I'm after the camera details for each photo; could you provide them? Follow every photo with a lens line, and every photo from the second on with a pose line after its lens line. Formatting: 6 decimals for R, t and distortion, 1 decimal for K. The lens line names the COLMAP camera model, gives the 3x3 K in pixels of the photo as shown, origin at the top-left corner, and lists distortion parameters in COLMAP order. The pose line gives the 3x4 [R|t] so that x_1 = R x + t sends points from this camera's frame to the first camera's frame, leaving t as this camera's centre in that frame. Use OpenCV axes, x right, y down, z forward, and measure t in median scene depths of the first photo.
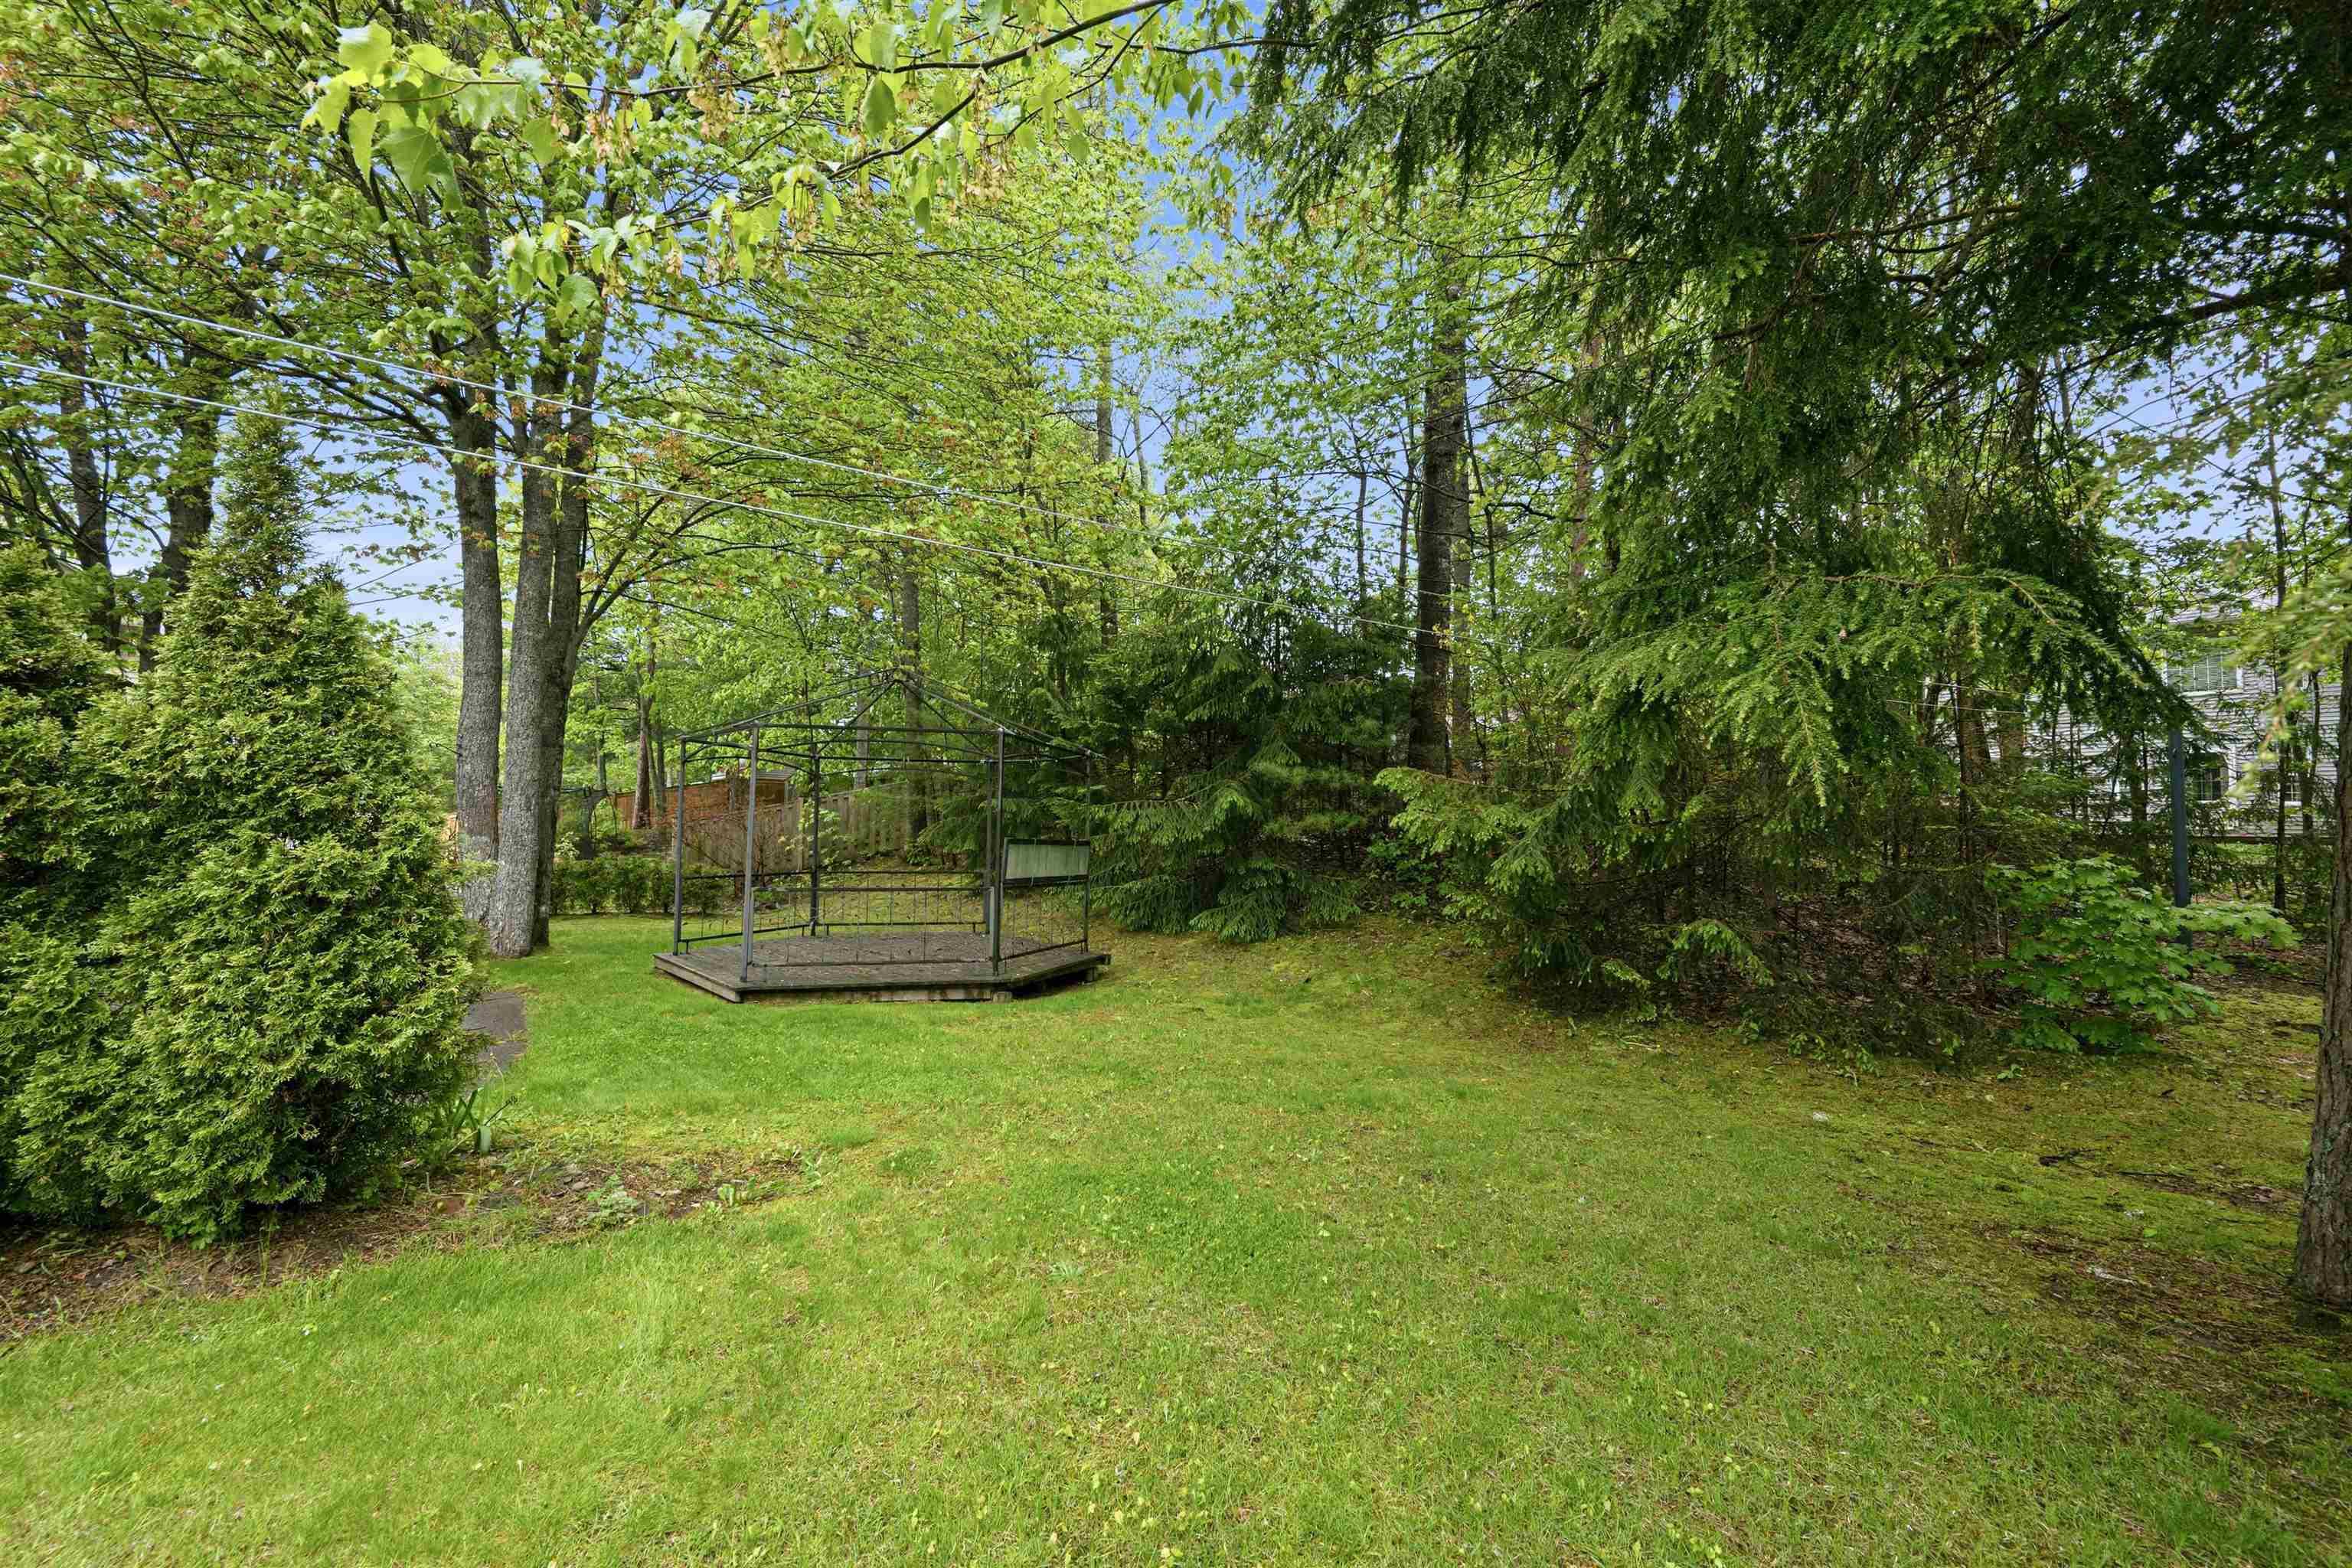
lens RADIAL K [[937.2, 0, 1173.4], [0, 937.2, 796.4], [0, 0, 1]] dist [-0.003271, -0.000048]
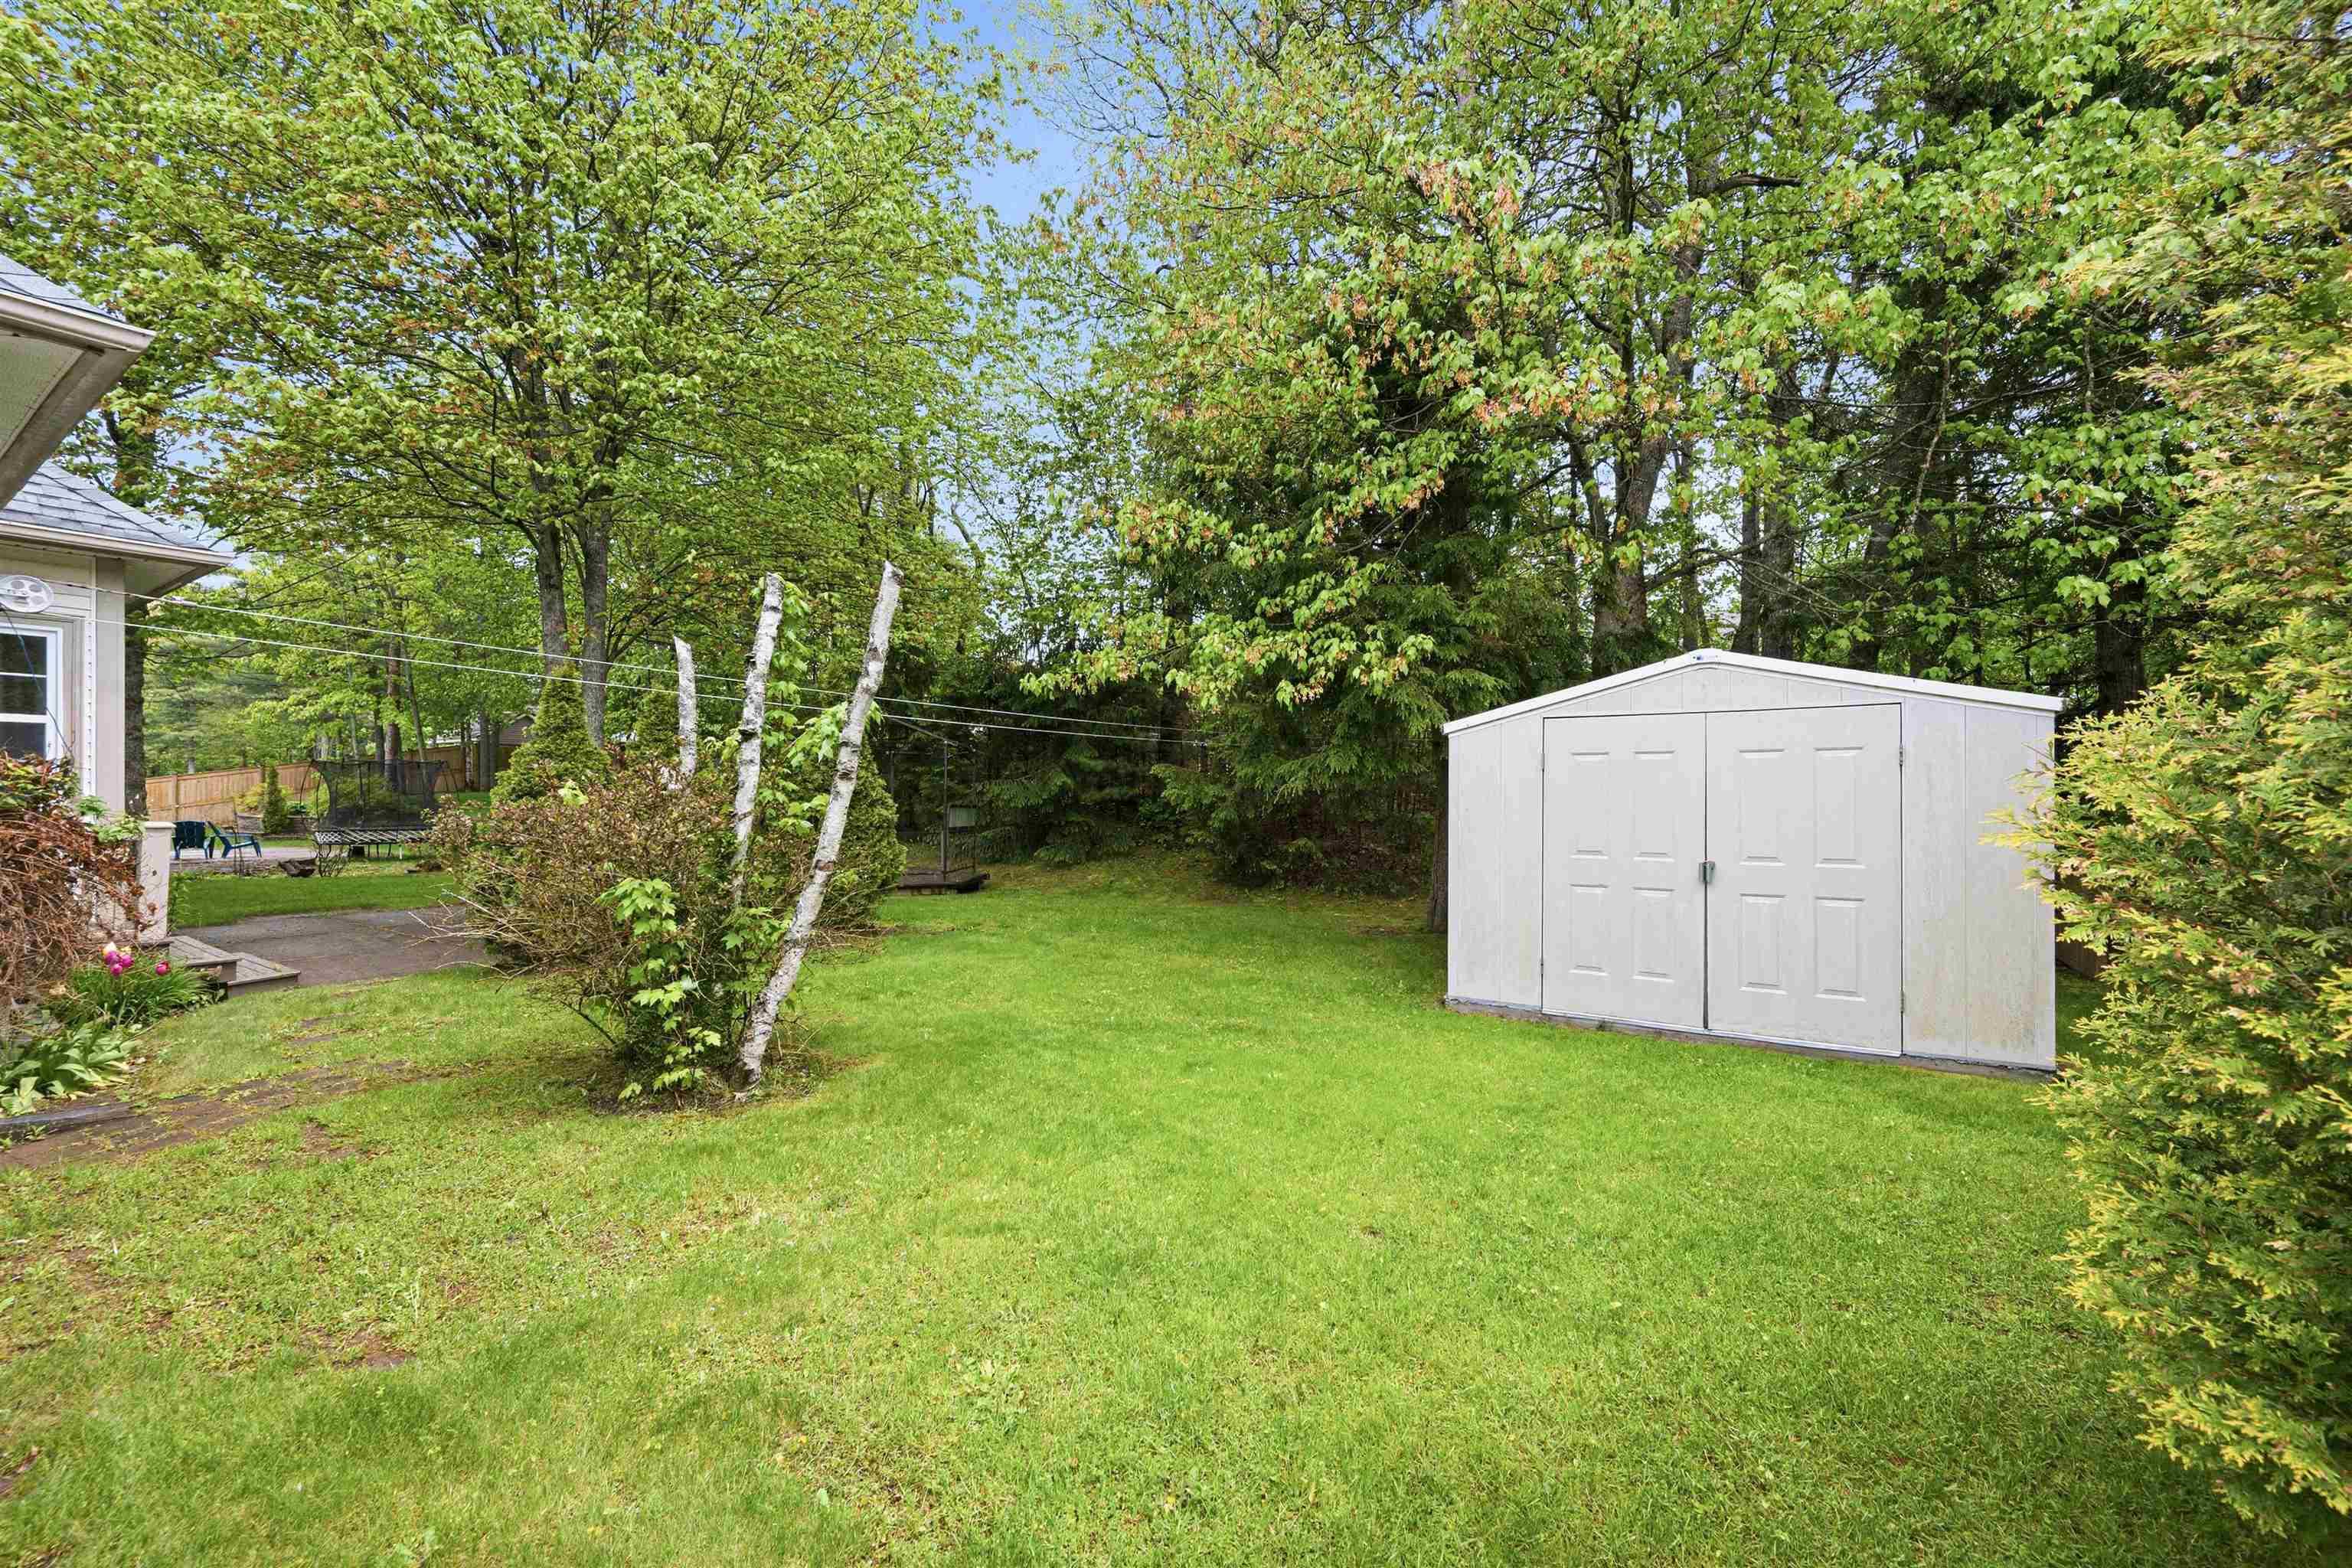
lens RADIAL K [[937.2, 0, 1176.5], [0, 937.2, 786.2], [0, 0, 1]] dist [-0.003271, -0.000048]
pose [[0.954689, 0.000927, 0.297605, -0.254132], [-0.009415, 0.999589, 0.027089, -0.033790], [-0.297458, -0.028664, 0.954305, -0.691664]]
